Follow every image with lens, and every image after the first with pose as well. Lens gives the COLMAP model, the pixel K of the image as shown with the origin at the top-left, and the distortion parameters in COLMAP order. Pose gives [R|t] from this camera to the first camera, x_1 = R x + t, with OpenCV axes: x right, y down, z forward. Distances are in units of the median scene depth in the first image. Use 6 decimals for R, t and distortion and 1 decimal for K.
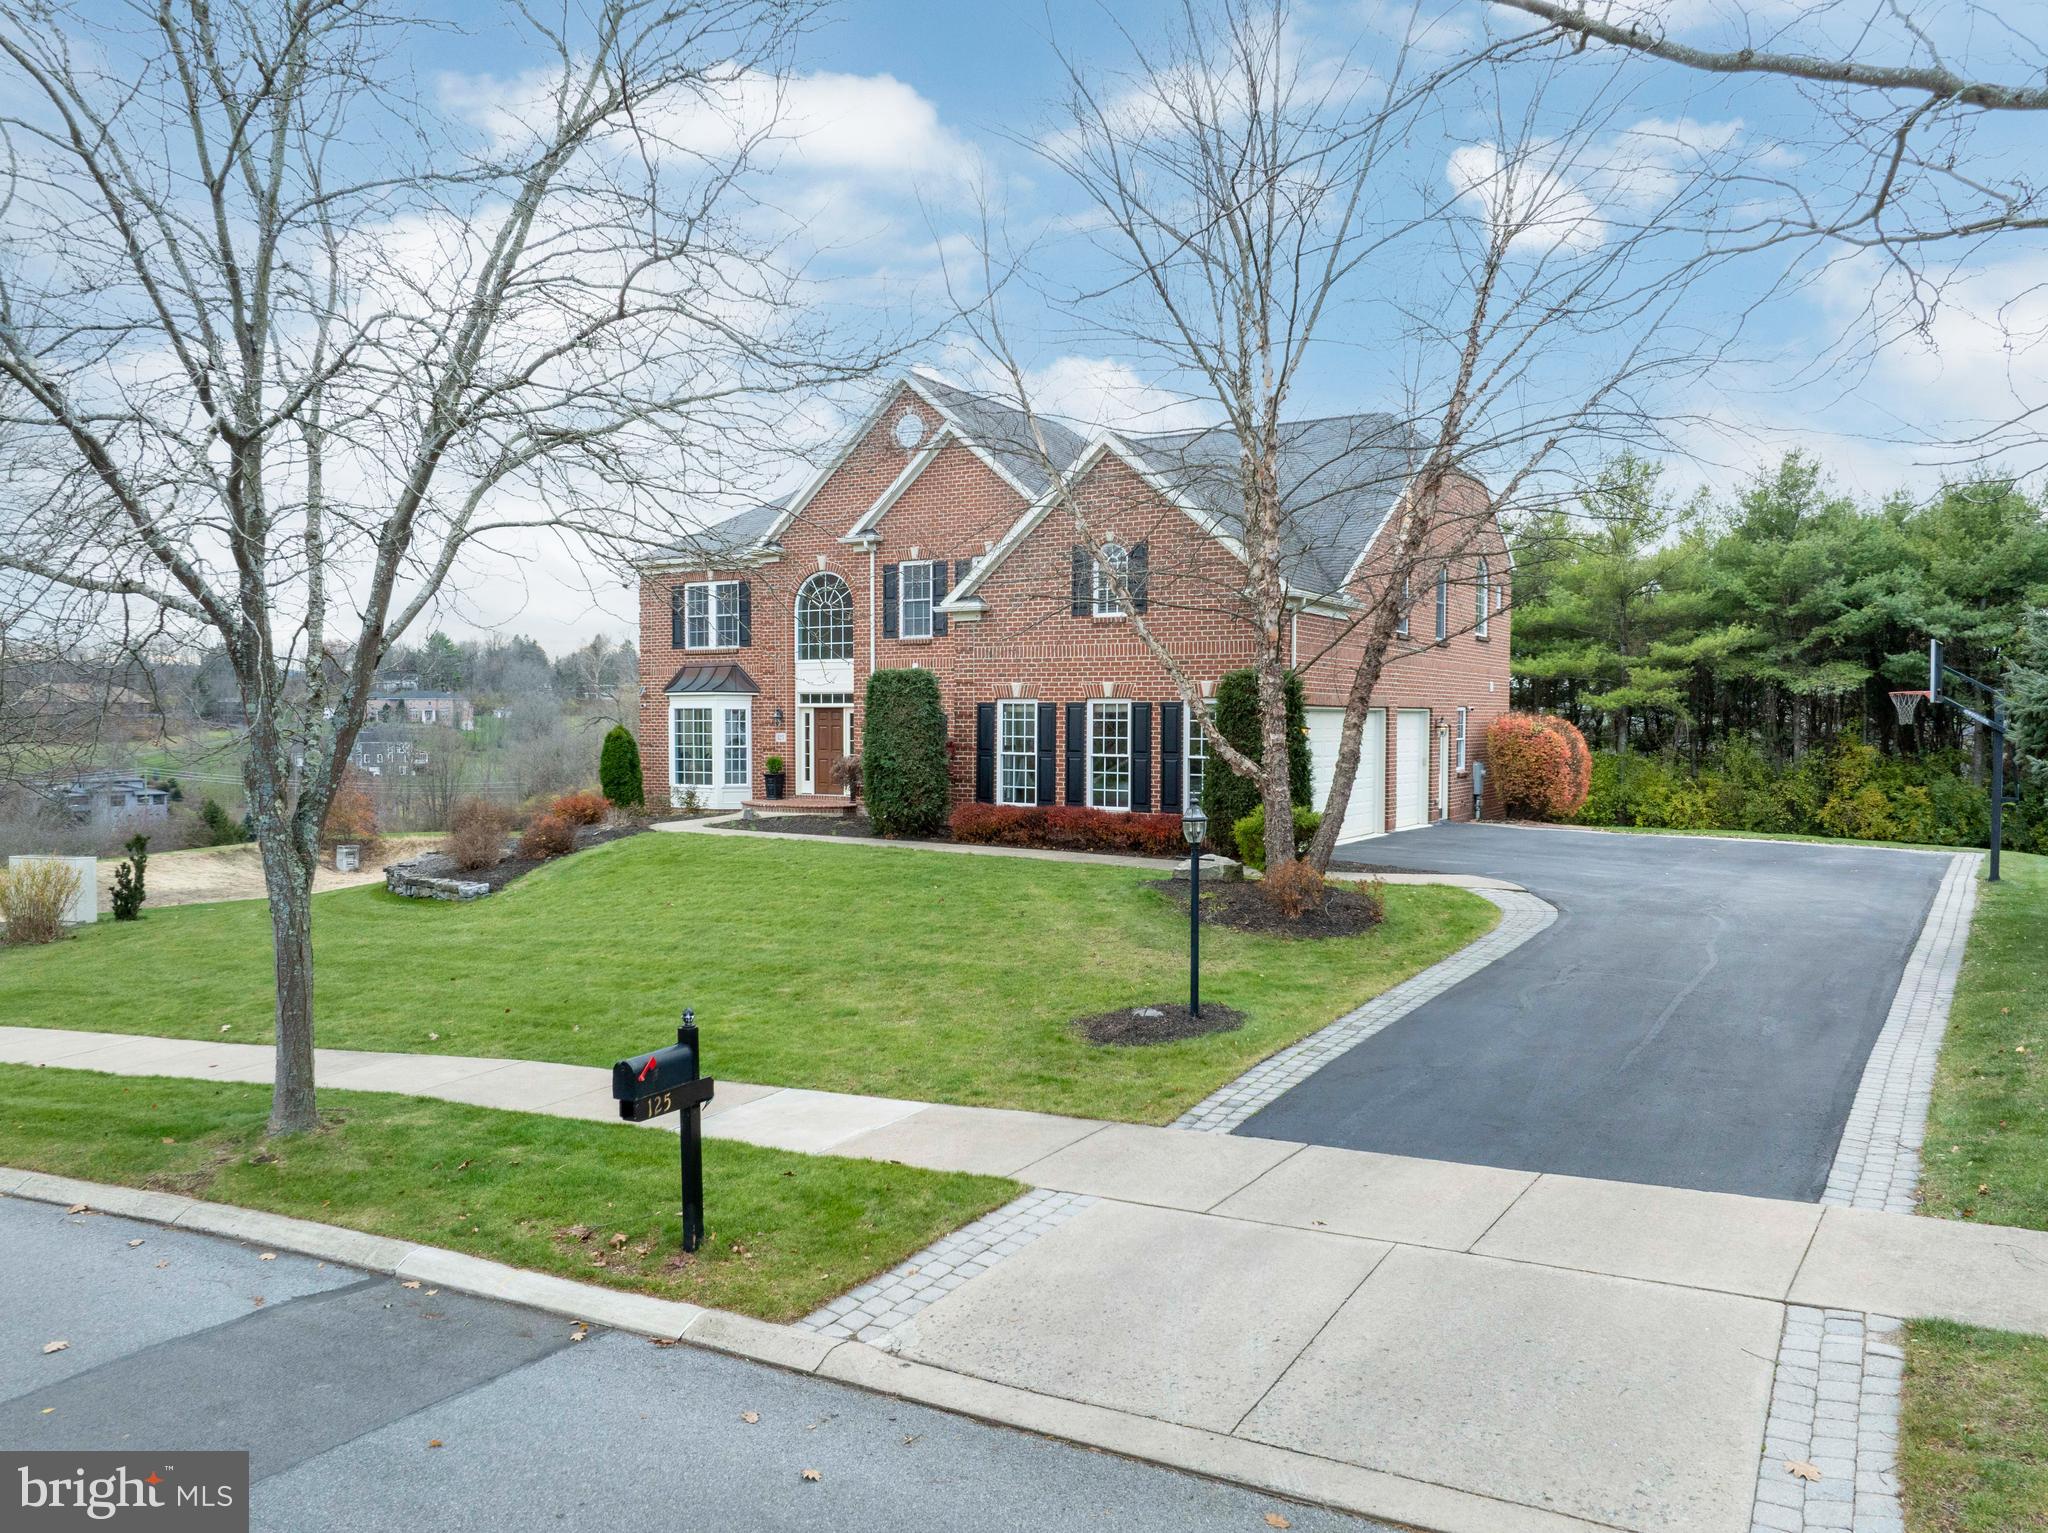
lens RADIAL K [[1435.1, 0, 1015.5], [0, 1435.1, 776.5], [0, 0, 1]] dist [-0.008446, -0.039315]
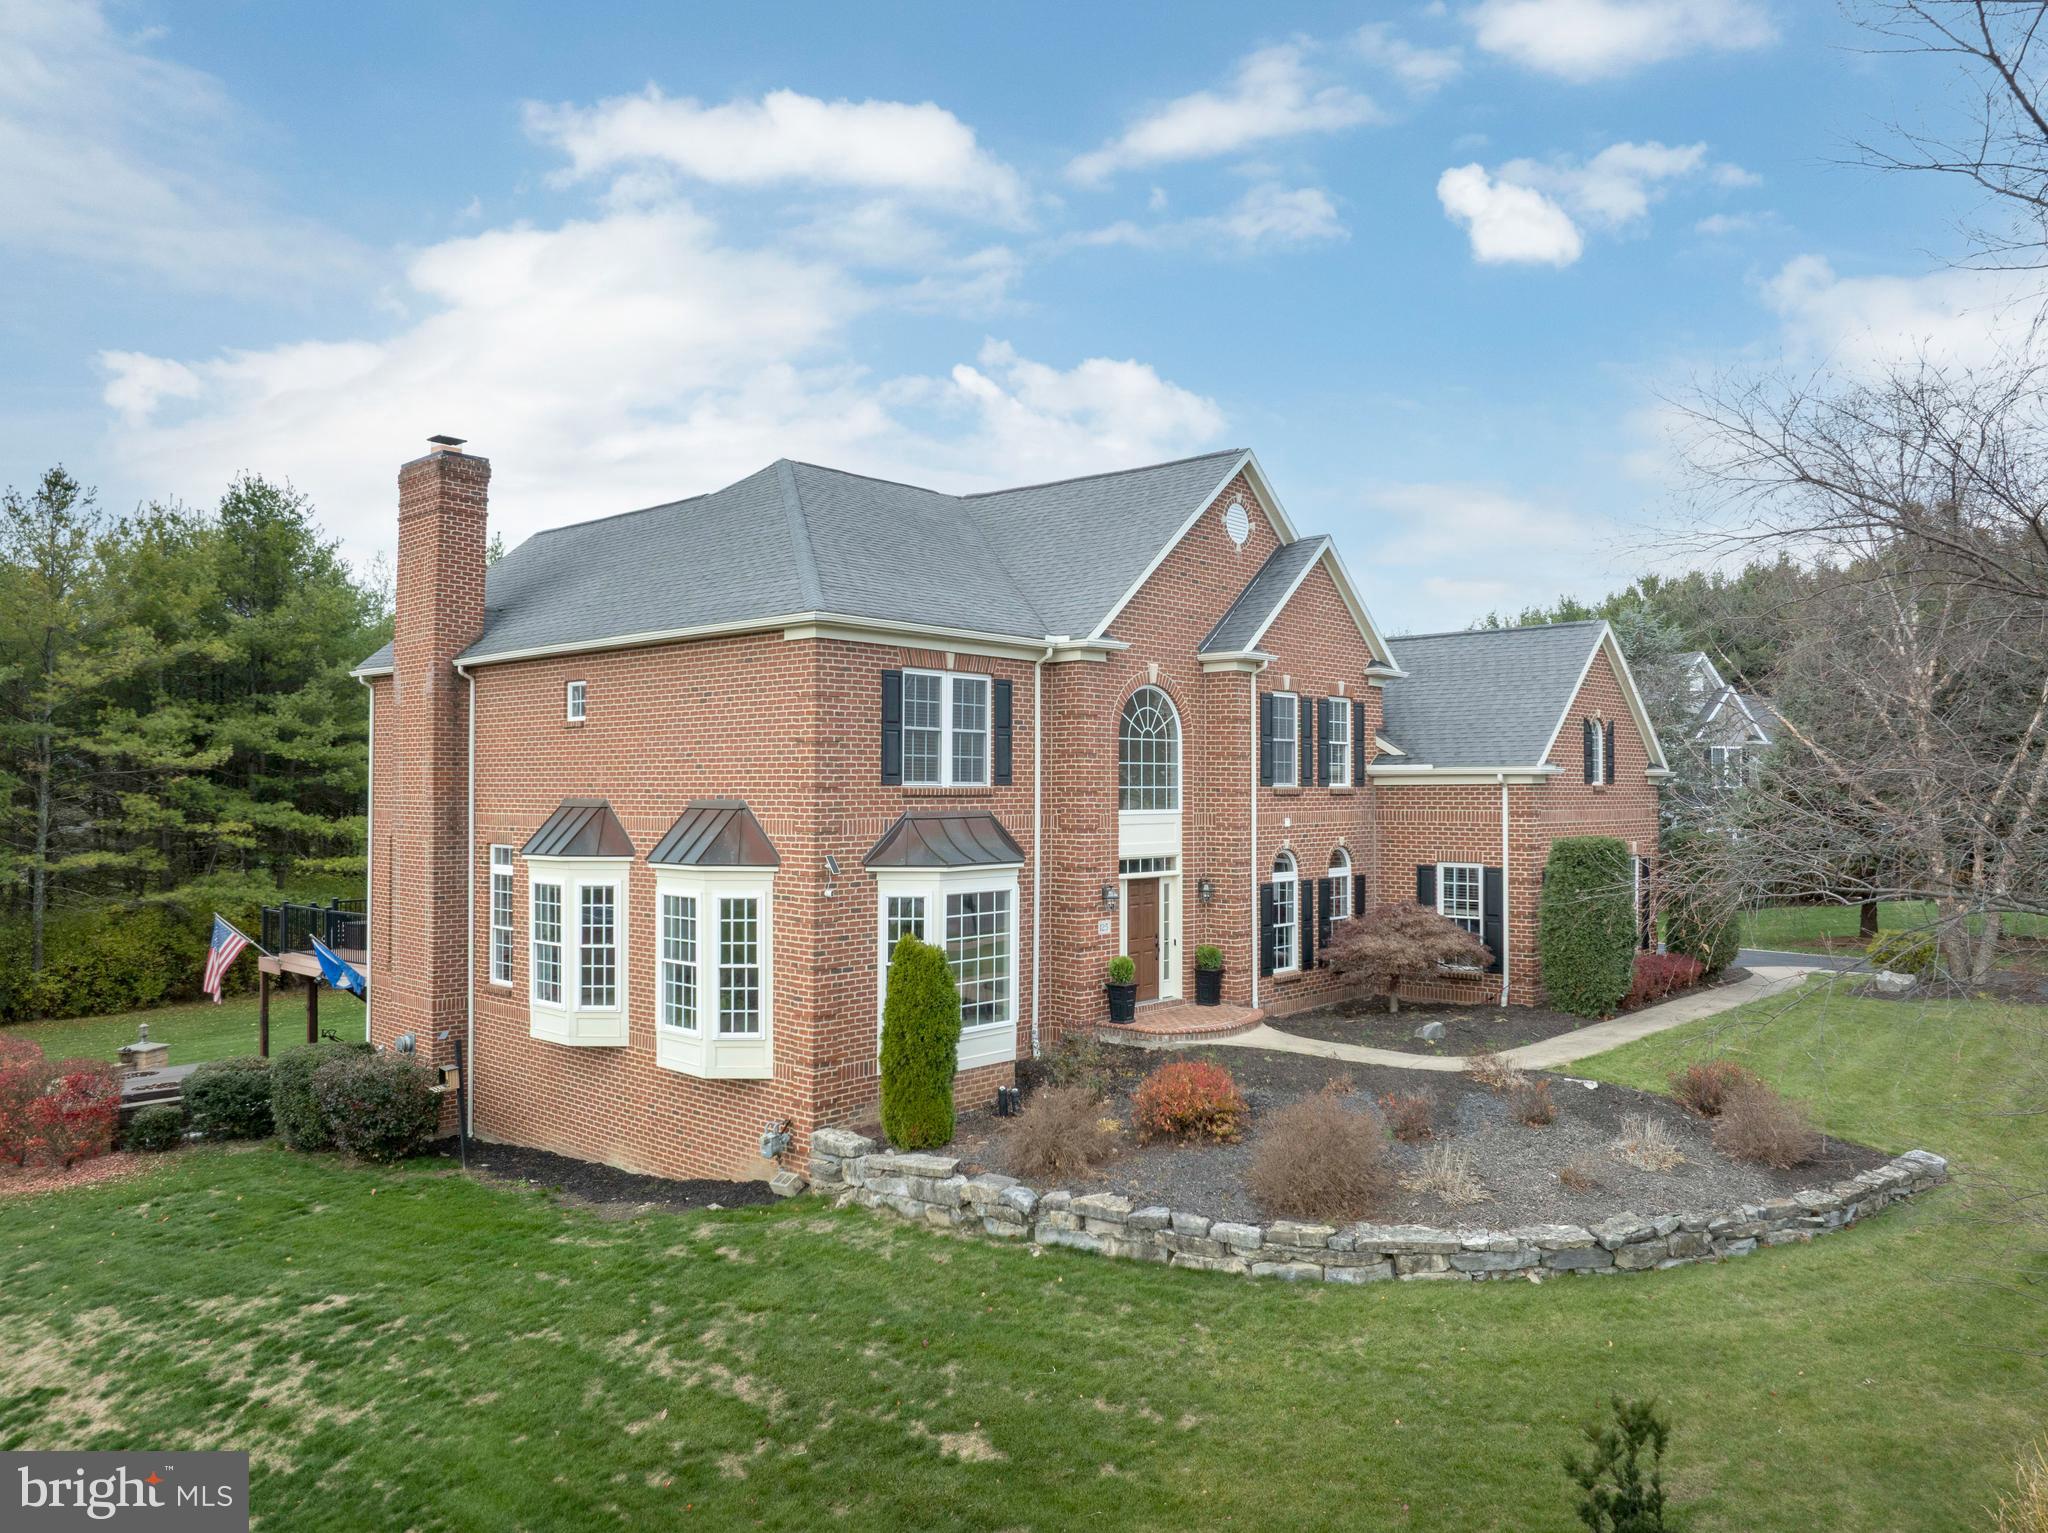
lens RADIAL K [[1437.5, 0, 1026.7], [0, 1437.5, 771.0], [0, 0, 1]] dist [-0.032626, -0.001795]
pose [[0.184406, 0.009676, 0.982802, -0.822650], [0.037662, 0.999148, -0.016904, -0.089608], [-0.982128, 0.040132, 0.183885, 0.914981]]
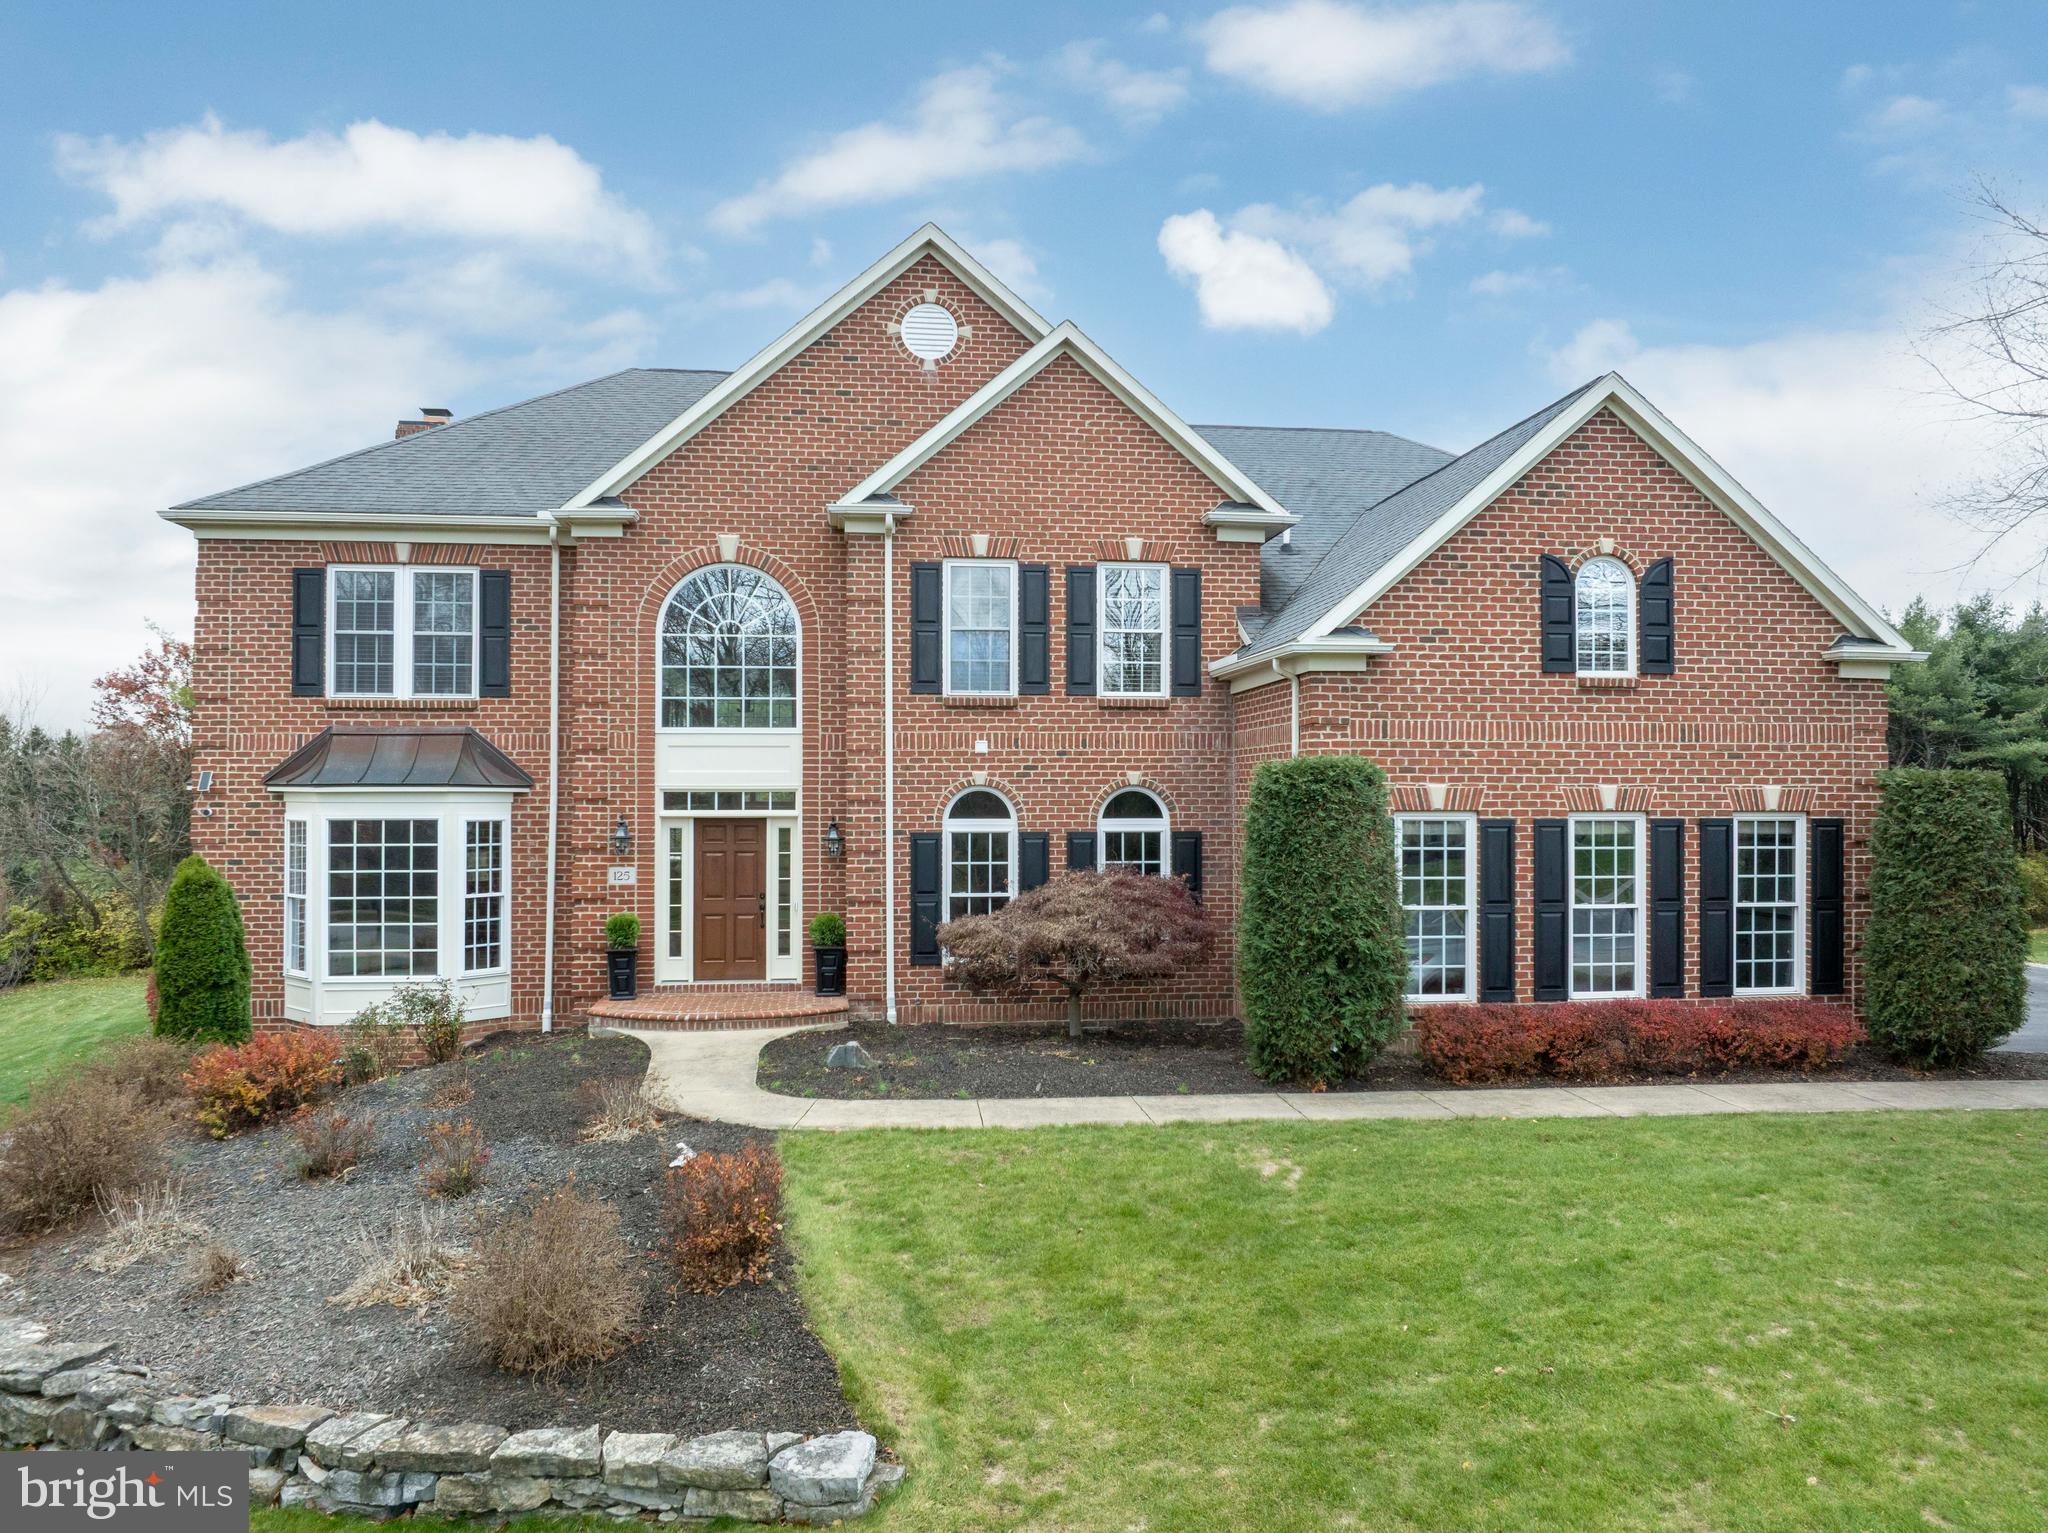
lens RADIAL K [[1437.5, 0, 1026.7], [0, 1437.5, 771.0], [0, 0, 1]] dist [-0.032626, -0.001795]
pose [[0.781905, 0.006703, 0.623361, -0.372993], [0.026726, 0.998662, -0.044262, -0.038431], [-0.622824, 0.051269, 0.780680, 0.507577]]
